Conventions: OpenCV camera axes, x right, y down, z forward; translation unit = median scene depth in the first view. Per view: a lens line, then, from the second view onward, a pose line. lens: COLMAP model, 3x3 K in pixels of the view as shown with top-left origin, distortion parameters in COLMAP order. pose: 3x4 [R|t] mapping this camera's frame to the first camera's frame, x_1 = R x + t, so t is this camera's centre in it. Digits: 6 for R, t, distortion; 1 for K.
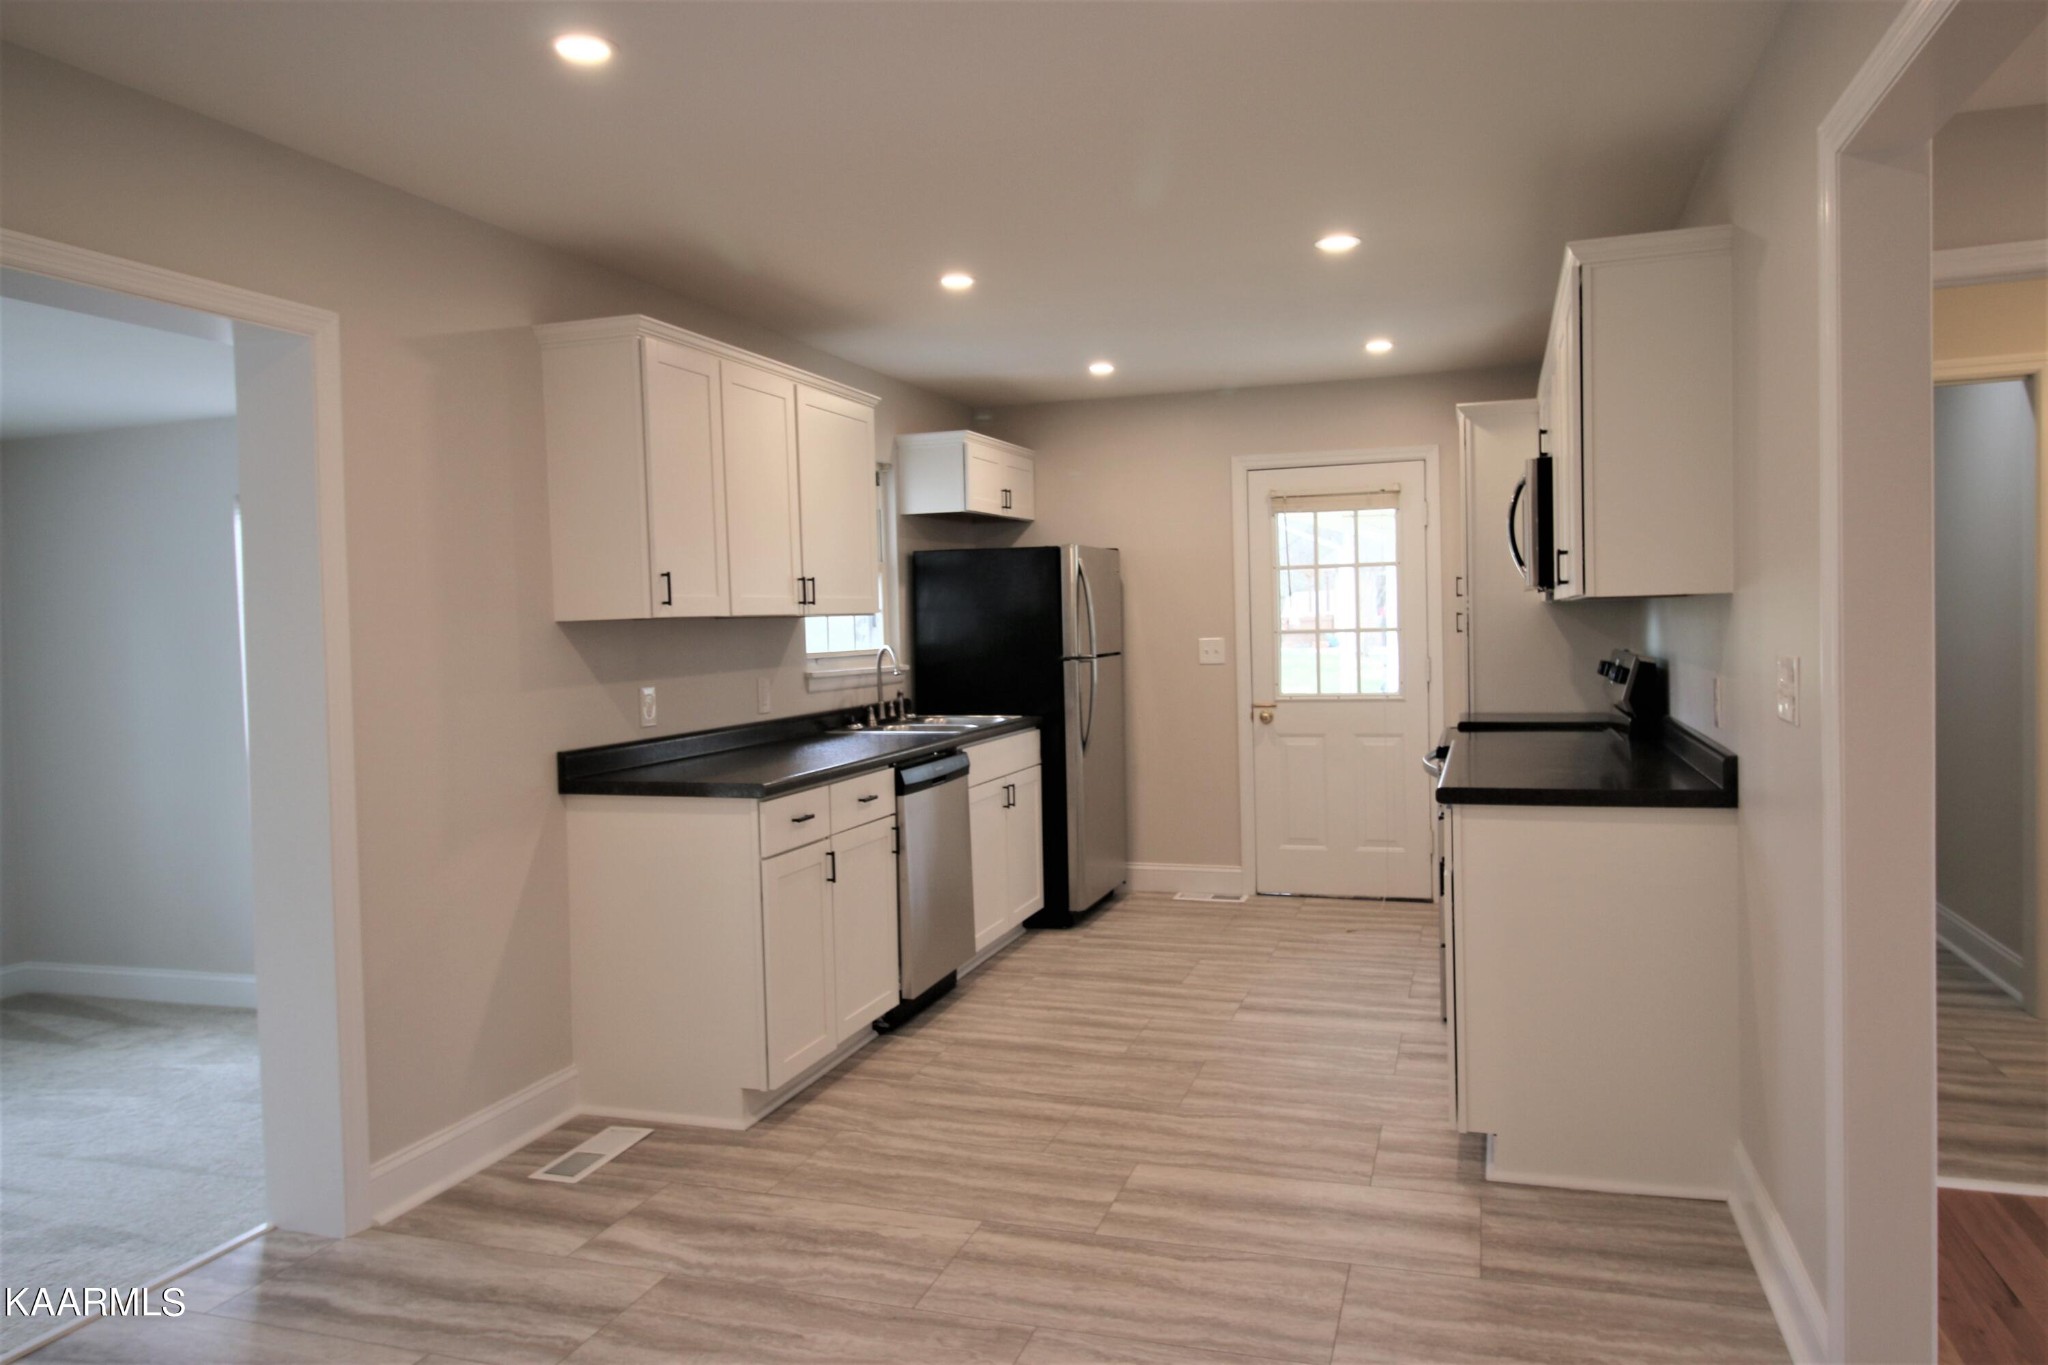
lens RADIAL K [[1365.0, 0, 1039.7], [0, 1365.0, 673.0], [0, 0, 1]] dist [0.003629, -0.000309]
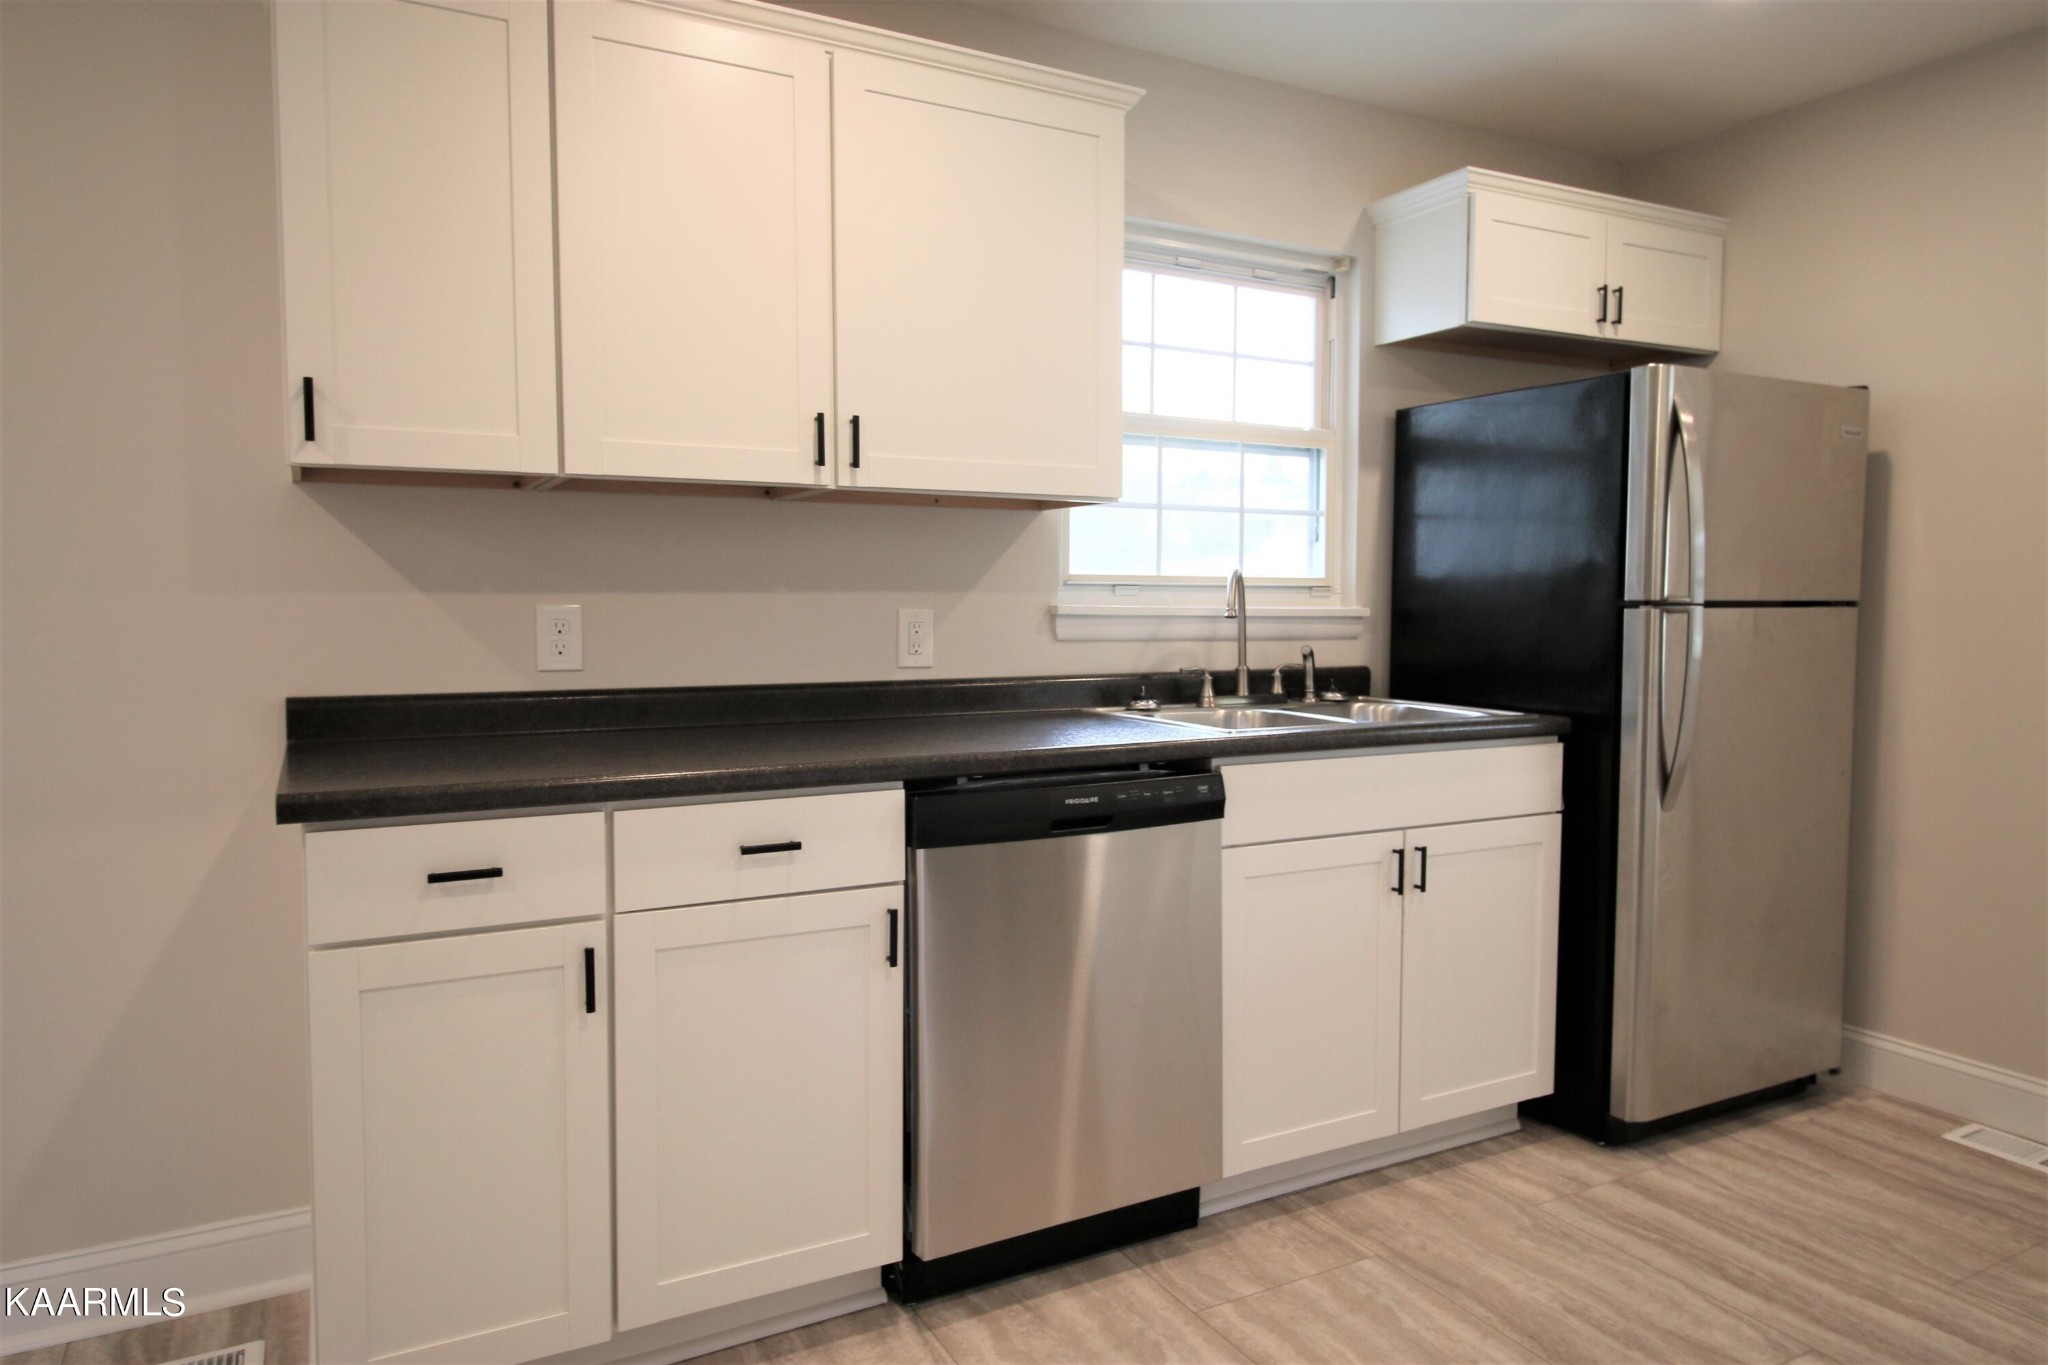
lens RADIAL K [[1311.5, 0, 1048.8], [0, 1311.5, 676.7], [0, 0, 1]] dist [0.001891, -0.001084]
pose [[0.730646, 0.068584, -0.679303, 0.257374], [-0.047900, 0.997640, 0.049203, 0.003115], [0.681074, -0.003412, 0.732207, 0.712403]]
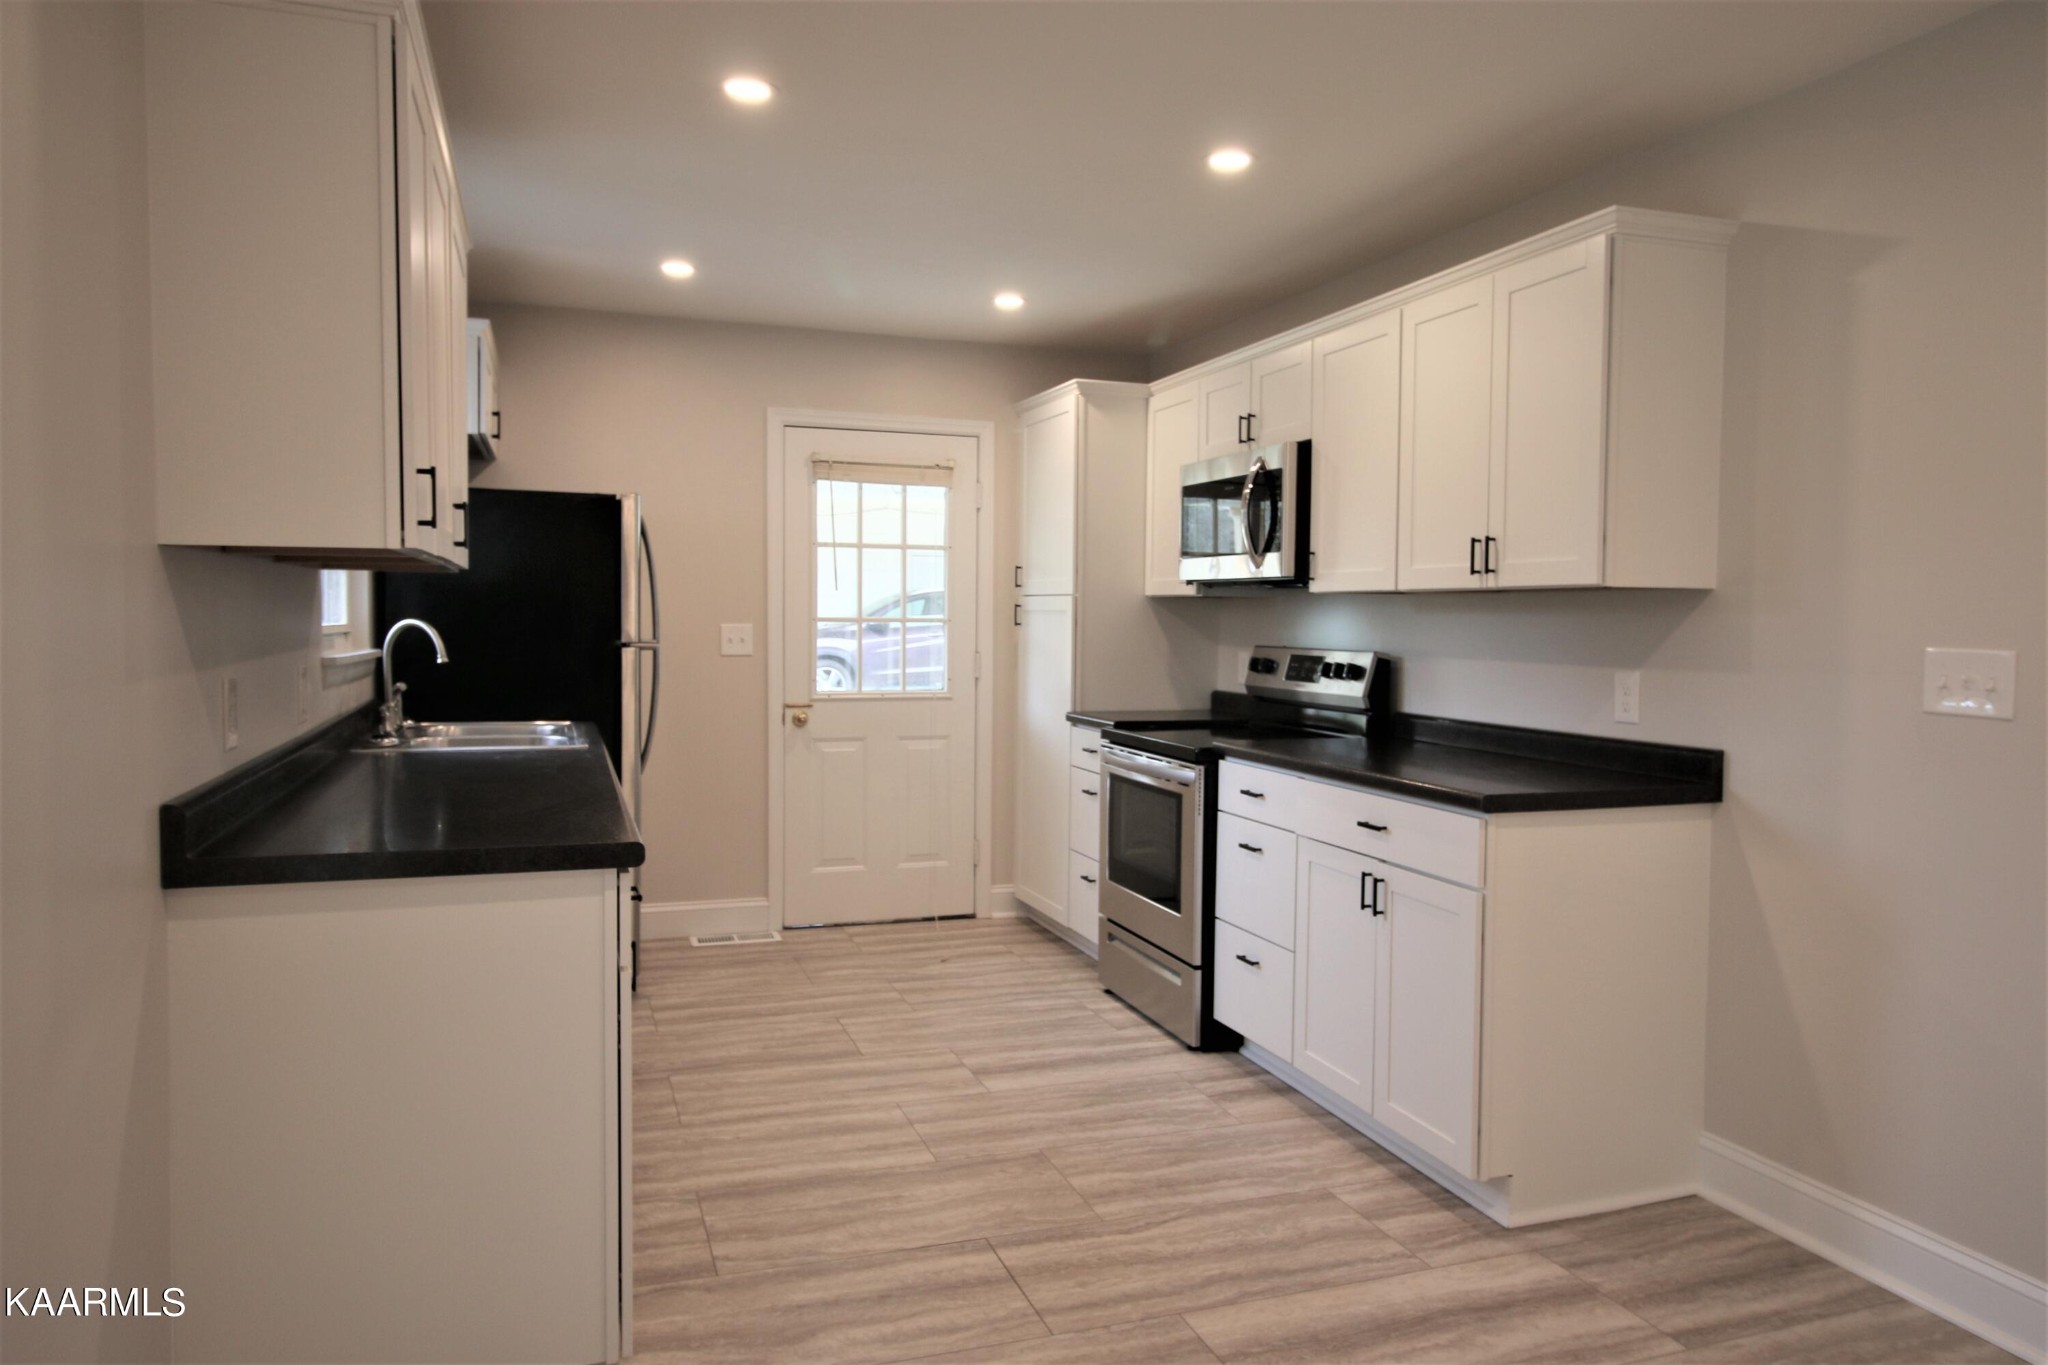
lens RADIAL K [[1365.0, 0, 1039.7], [0, 1365.0, 673.0], [0, 0, 1]] dist [0.003629, -0.000309]
pose [[0.791125, 0.008147, 0.611601, -0.358870], [-0.008275, 0.999962, -0.002615, 0.007121], [-0.611599, -0.002992, 0.791162, 0.361171]]
